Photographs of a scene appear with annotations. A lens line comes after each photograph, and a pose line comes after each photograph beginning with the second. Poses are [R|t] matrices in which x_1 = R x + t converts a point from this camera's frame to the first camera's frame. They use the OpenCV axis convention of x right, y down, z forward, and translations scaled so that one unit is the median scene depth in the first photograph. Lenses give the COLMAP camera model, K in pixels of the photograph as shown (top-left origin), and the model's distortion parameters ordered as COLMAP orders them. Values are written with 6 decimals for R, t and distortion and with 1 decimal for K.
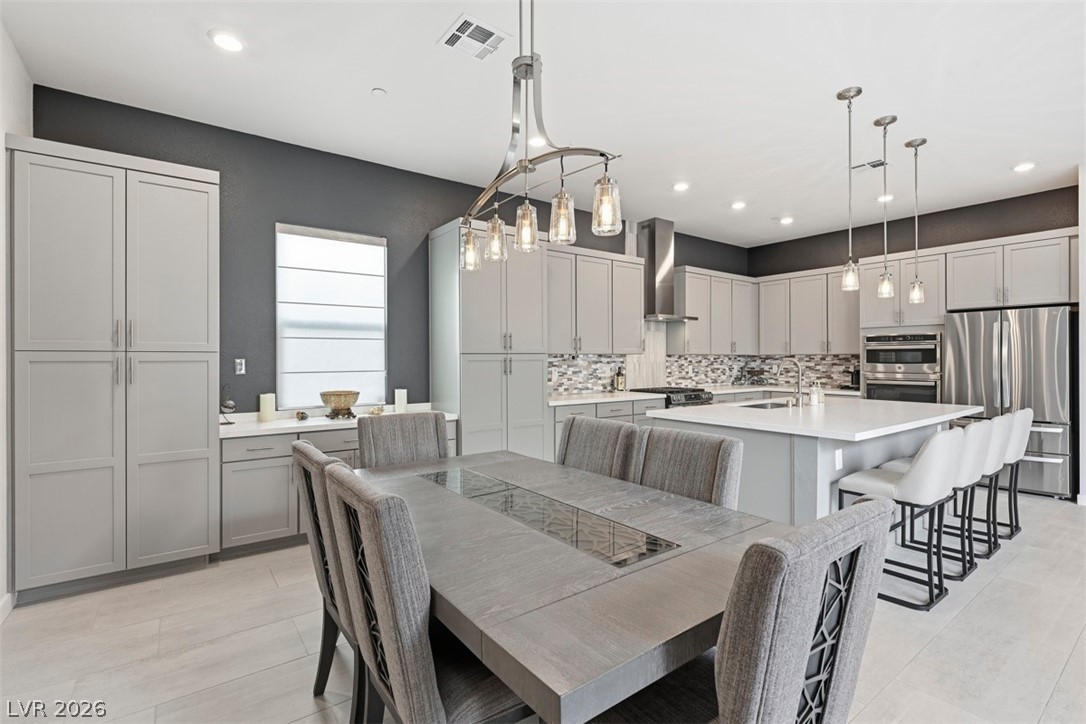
lens RADIAL K [[496.2, 0, 543.6], [0, 496.2, 358.4], [0, 0, 1]] dist [-0.000877, -0.000407]
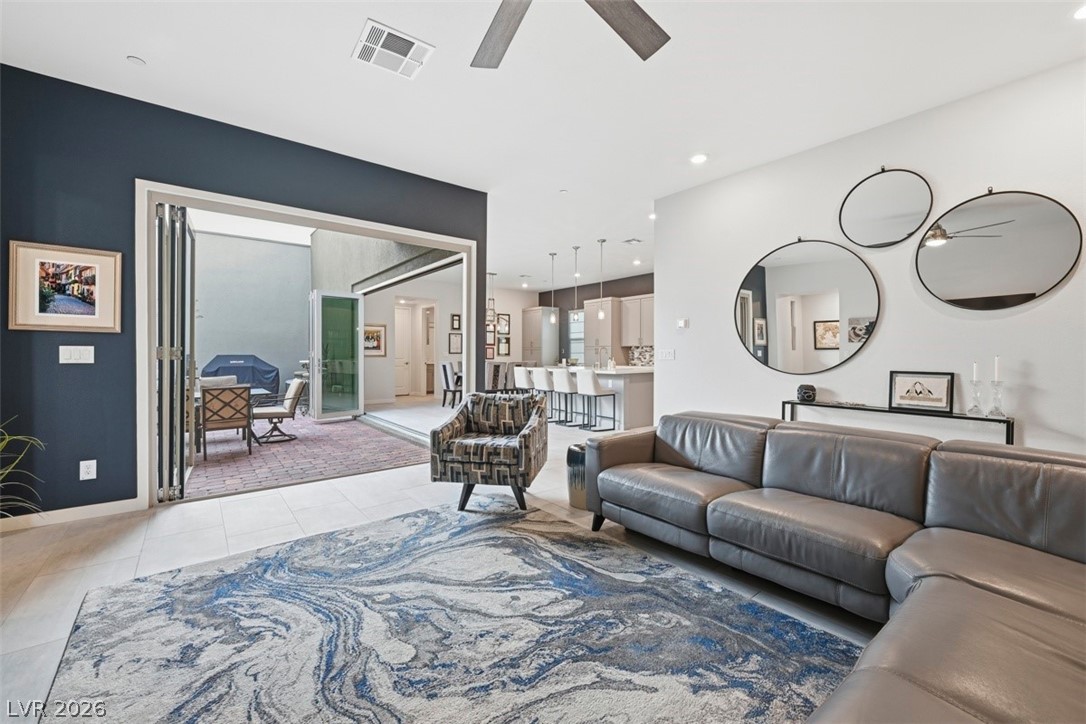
lens RADIAL K [[438.7, 0, 543.0], [0, 438.7, 362.0], [0, 0, 1]] dist [-0.001903, -0.000066]
pose [[0.038346, 0.019579, -0.999073, 1.685391], [-0.000962, 0.999808, 0.019556, 0.020547], [0.999264, 0.000211, 0.038358, 0.452057]]
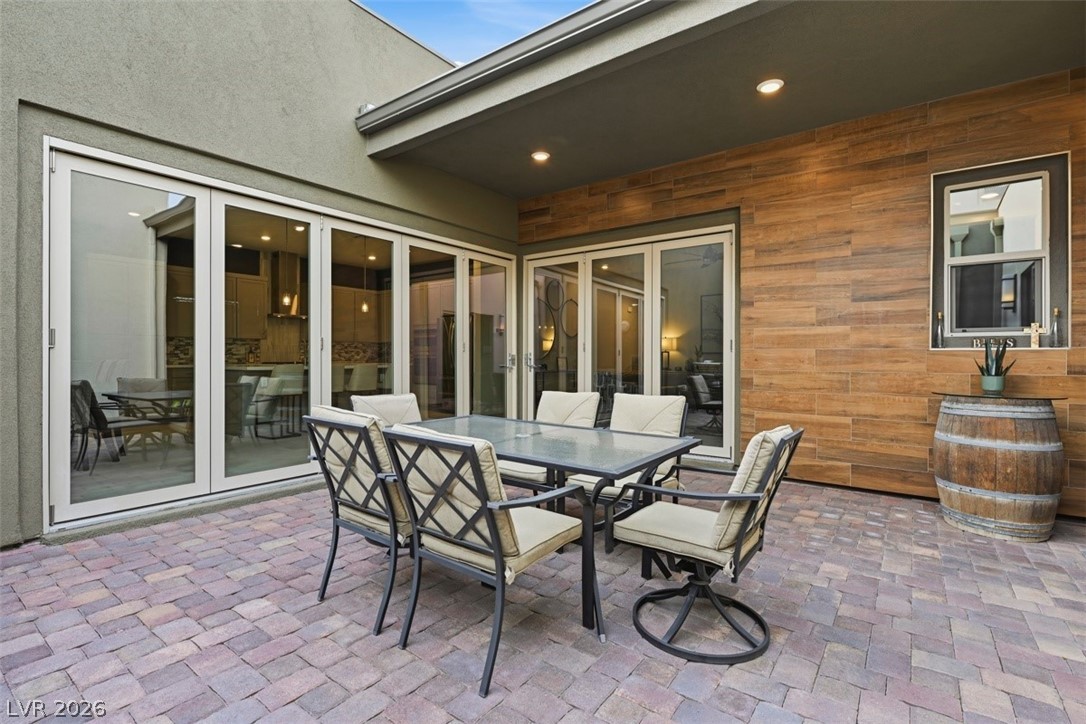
lens RADIAL K [[504.3, 0, 542.9], [0, 504.3, 356.5], [0, 0, 1]] dist [0.000967, 0.000083]
pose [[0.955051, 0.003621, 0.296418, 0.548337], [-0.003690, 0.999993, -0.000328, 0.042622], [-0.296418, -0.000781, 0.955058, -0.744832]]
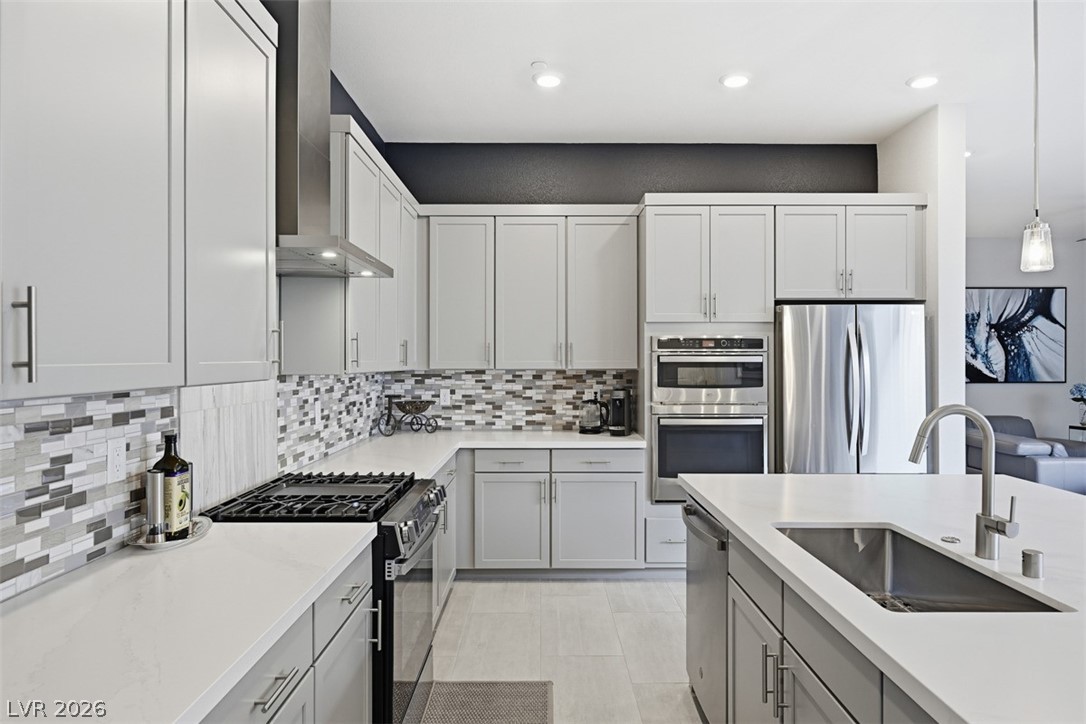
lens RADIAL K [[644.4, 0, 543.7], [0, 644.4, 357.9], [0, 0, 1]] dist [-0.002077, -0.001062]
pose [[0.591289, 0.004710, 0.806446, 0.008142], [-0.001934, 0.999988, -0.004423, -0.018861], [-0.806457, 0.001055, 0.591292, 0.667443]]
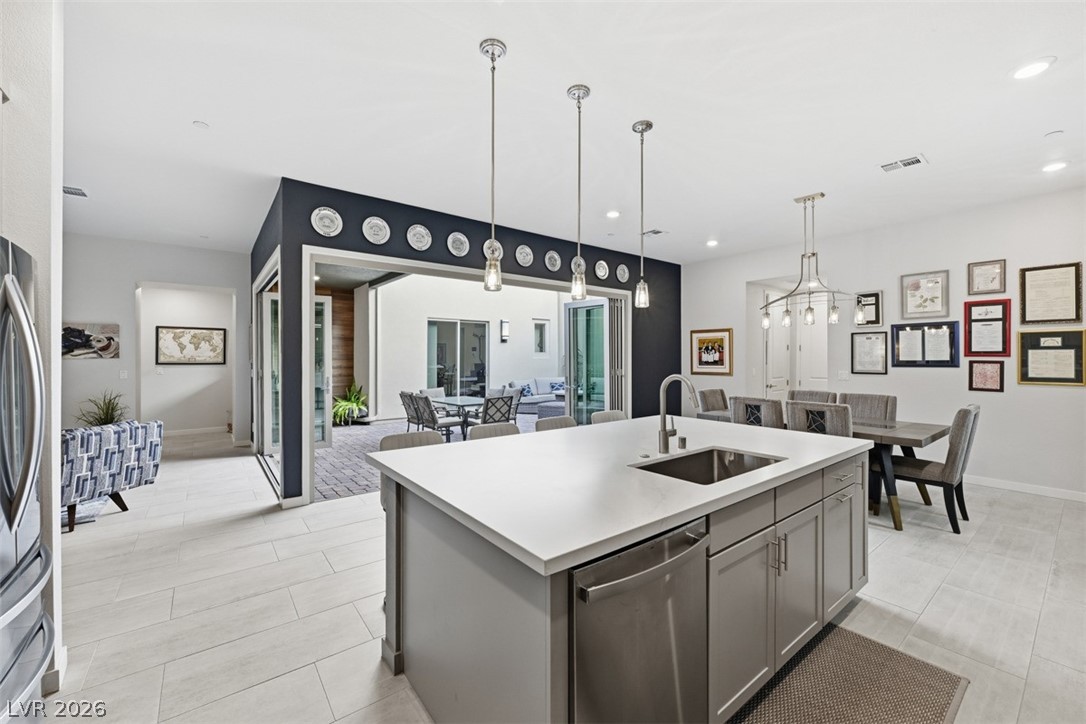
lens RADIAL K [[429.7, 0, 544.4], [0, 429.7, 359.0], [0, 0, 1]] dist [-0.001100, -0.000075]
pose [[-0.999600, 0.002540, -0.028161, 0.456206], [0.002503, 0.999996, 0.001369, -0.012823], [0.028165, 0.001298, -0.999602, 1.033291]]
